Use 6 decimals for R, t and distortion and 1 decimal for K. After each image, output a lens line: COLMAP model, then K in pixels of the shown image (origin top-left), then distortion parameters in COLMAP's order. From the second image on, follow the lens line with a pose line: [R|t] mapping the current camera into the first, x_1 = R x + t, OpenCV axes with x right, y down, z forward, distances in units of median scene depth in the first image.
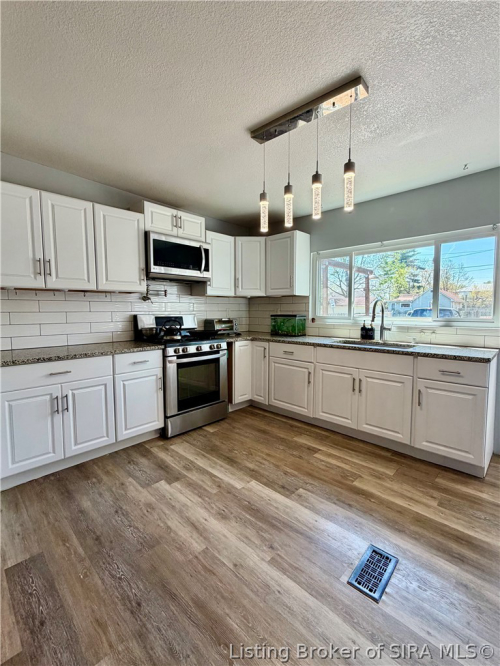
lens RADIAL K [[295.4, 0, 250.0], [0, 295.4, 333.0], [0, 0, 1]] dist [-0.001858, -0.000332]
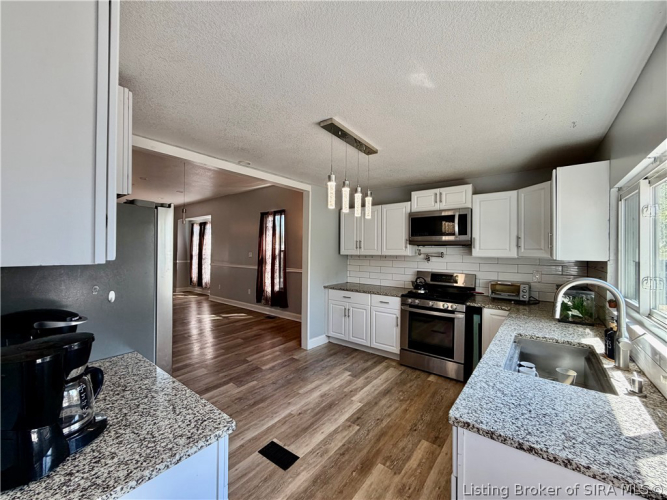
lens RADIAL K [[266.1, 0, 331.8], [0, 266.1, 250.0], [0, 0, 1]] dist [-0.001168, -0.000123]
pose [[0.096628, 0.001356, -0.995320, 0.912613], [-0.085027, 0.996355, -0.006897, -0.130372], [0.991682, 0.085296, 0.096391, 0.530378]]
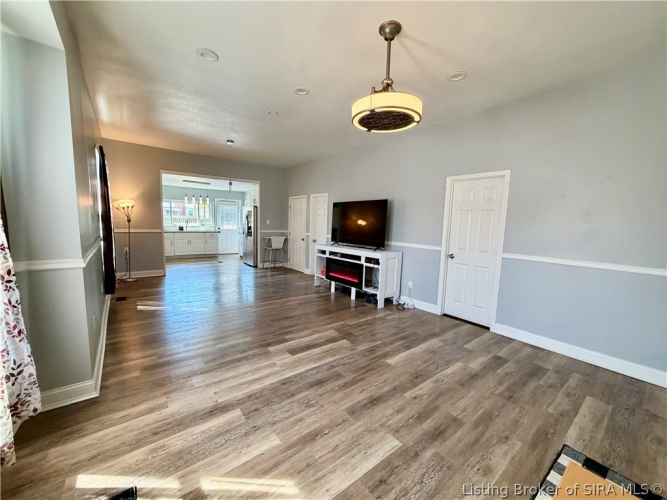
lens RADIAL K [[266.1, 0, 331.8], [0, 266.1, 250.0], [0, 0, 1]] dist [-0.001168, -0.000123]
pose [[0.144054, -0.103917, 0.984098, -2.554711], [0.048836, 0.994006, 0.097815, 0.036195], [-0.988364, 0.033969, 0.148266, -1.188581]]
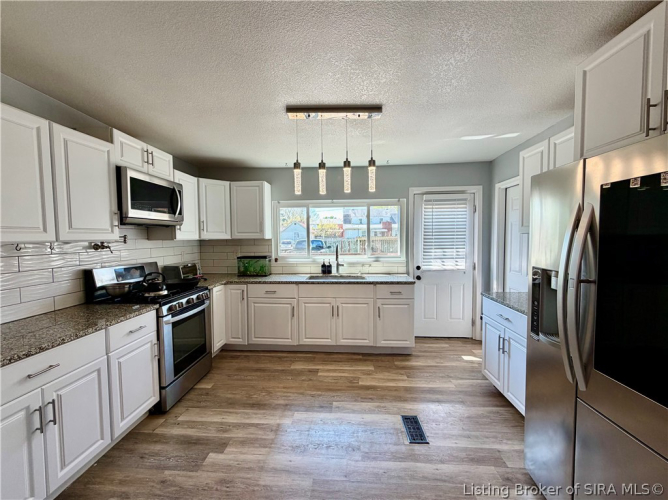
lens RADIAL K [[278.4, 0, 333.2], [0, 278.4, 250.7], [0, 0, 1]] dist [-0.000142, 0.000039]
pose [[0.762370, -0.037395, 0.646060, -0.415687], [0.058911, 0.998194, -0.011740, -0.072161], [-0.644454, 0.047011, 0.763196, 0.053497]]
